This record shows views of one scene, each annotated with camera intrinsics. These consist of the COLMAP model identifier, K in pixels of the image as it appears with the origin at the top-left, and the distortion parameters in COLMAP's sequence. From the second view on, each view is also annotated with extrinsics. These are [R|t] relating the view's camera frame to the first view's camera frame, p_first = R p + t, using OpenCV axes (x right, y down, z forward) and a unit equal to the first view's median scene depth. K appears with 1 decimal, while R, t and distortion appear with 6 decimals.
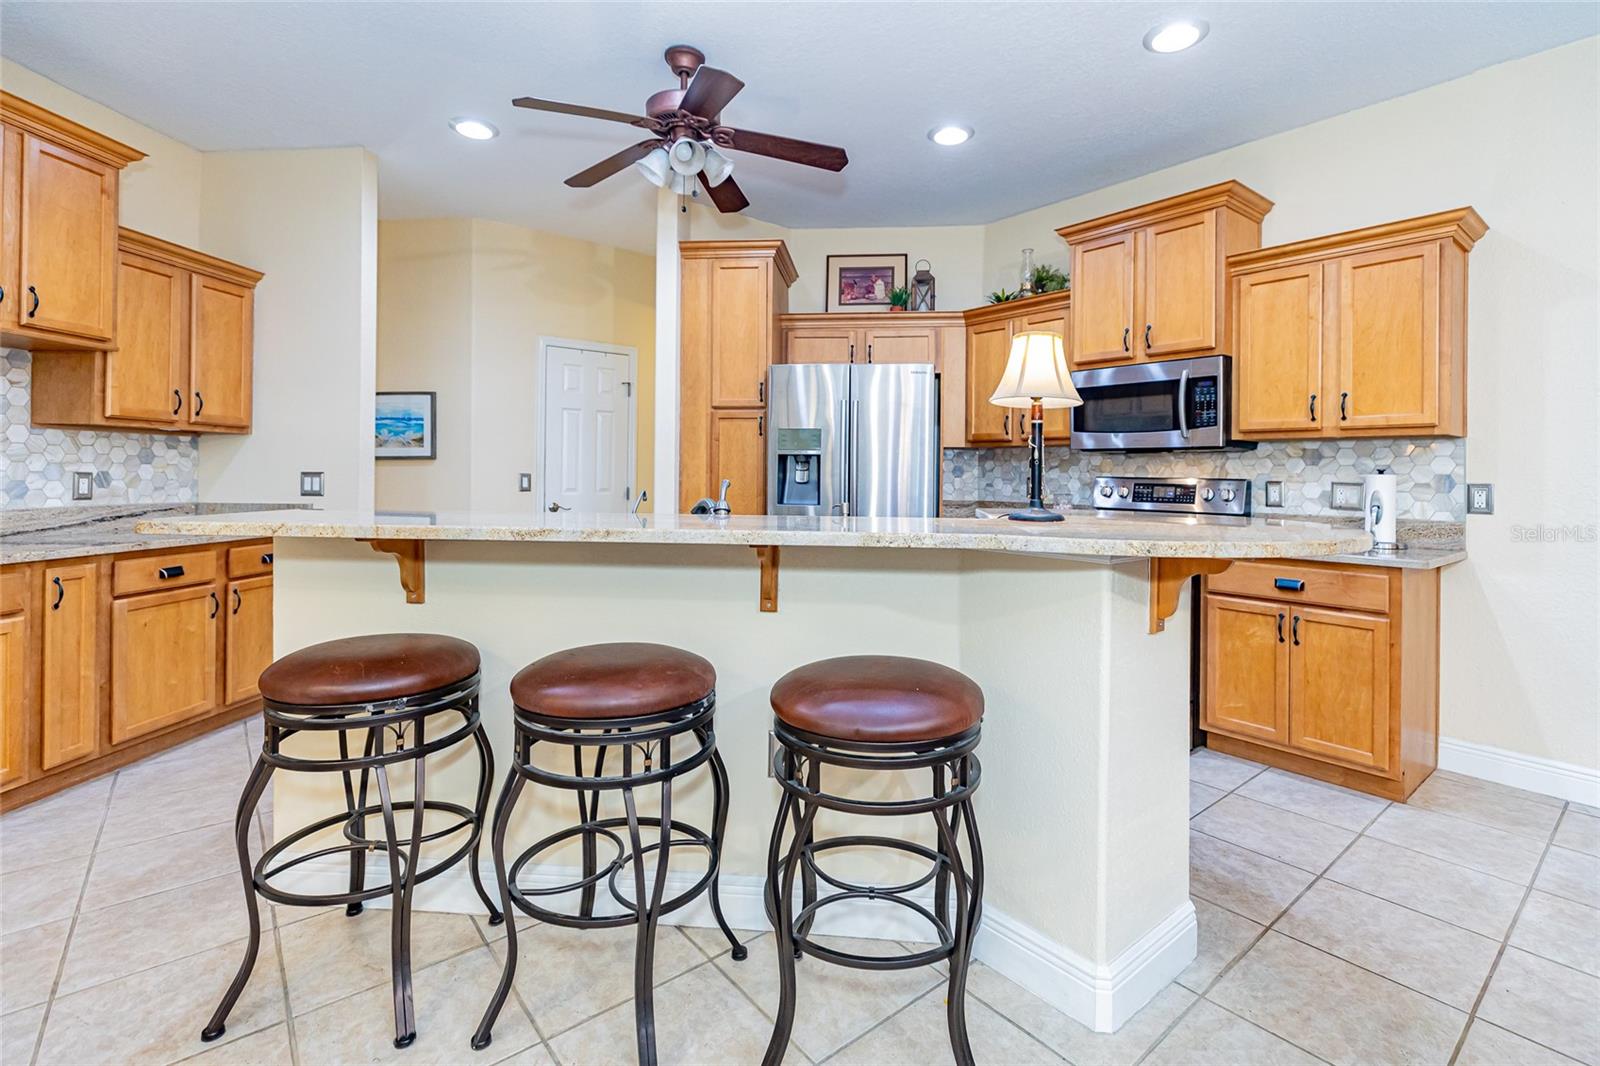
lens RADIAL K [[747.0, 0, 800.2], [0, 747.0, 462.3], [0, 0, 1]] dist [0.003812, -0.000422]
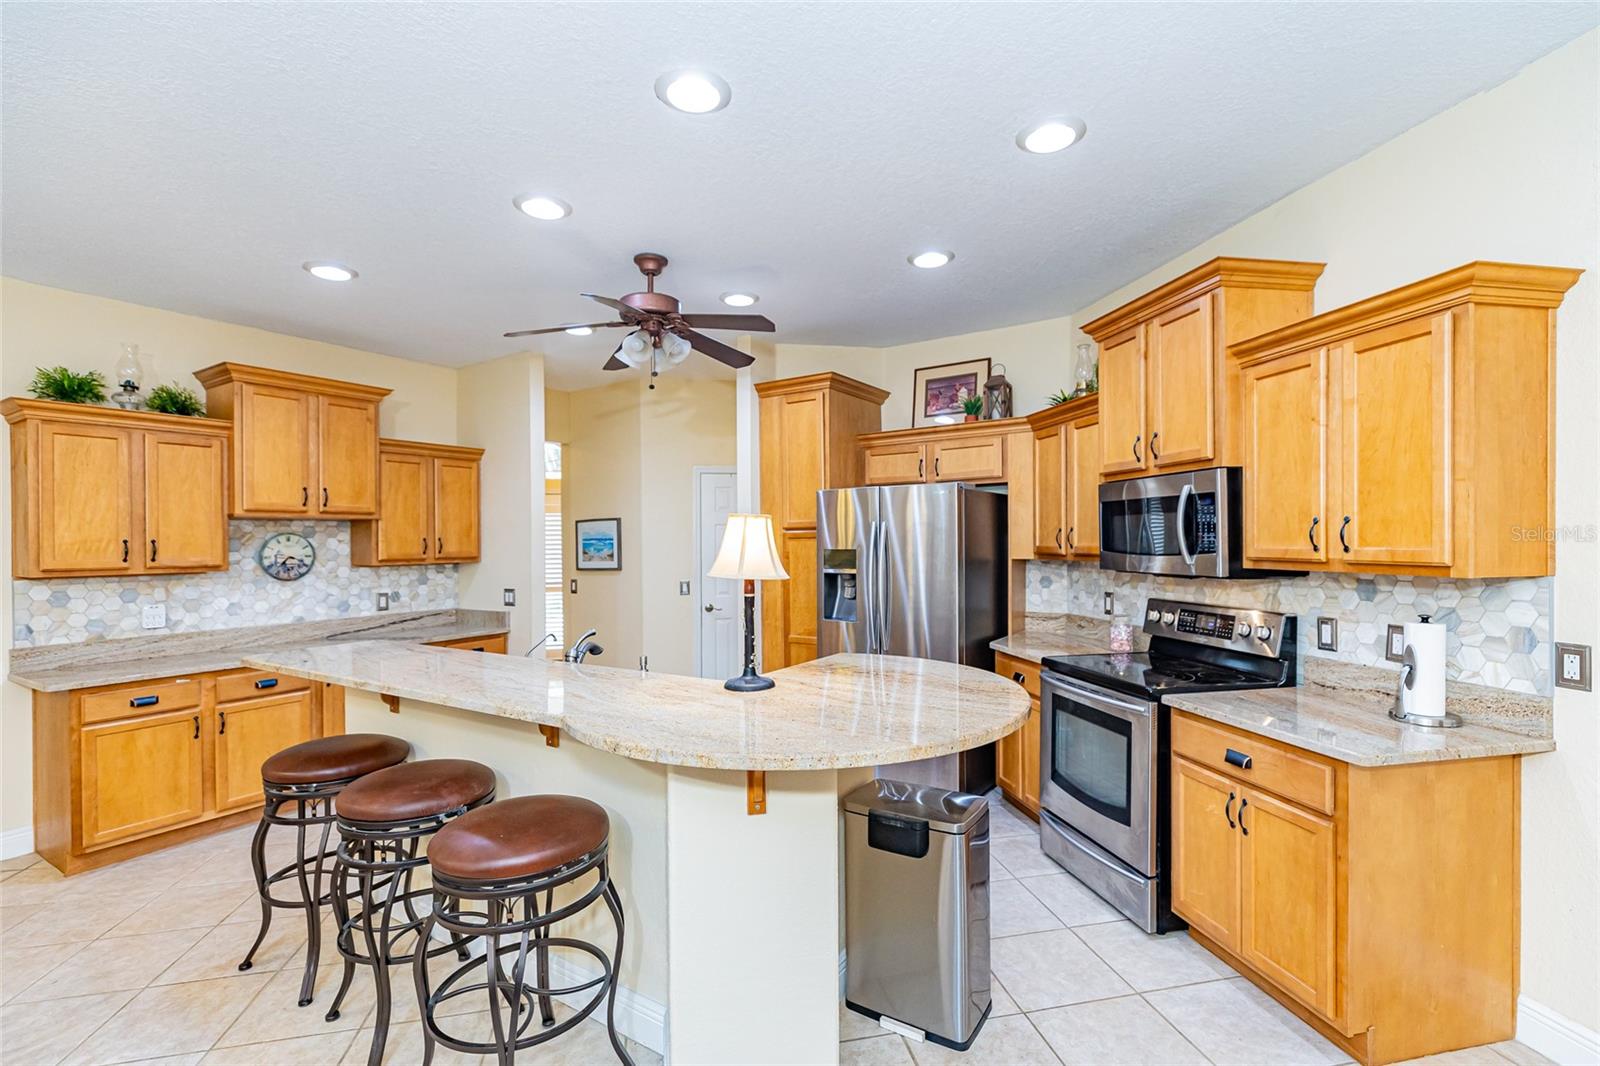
lens RADIAL K [[717.6, 0, 800.0], [0, 717.6, 533.0], [0, 0, 1]] dist [0.001648, 0.000559]
pose [[0.884031, -0.027346, -0.466628, 0.517179], [0.031180, 0.999514, 0.000496, -0.084771], [0.466388, -0.014988, 0.884453, 0.074027]]
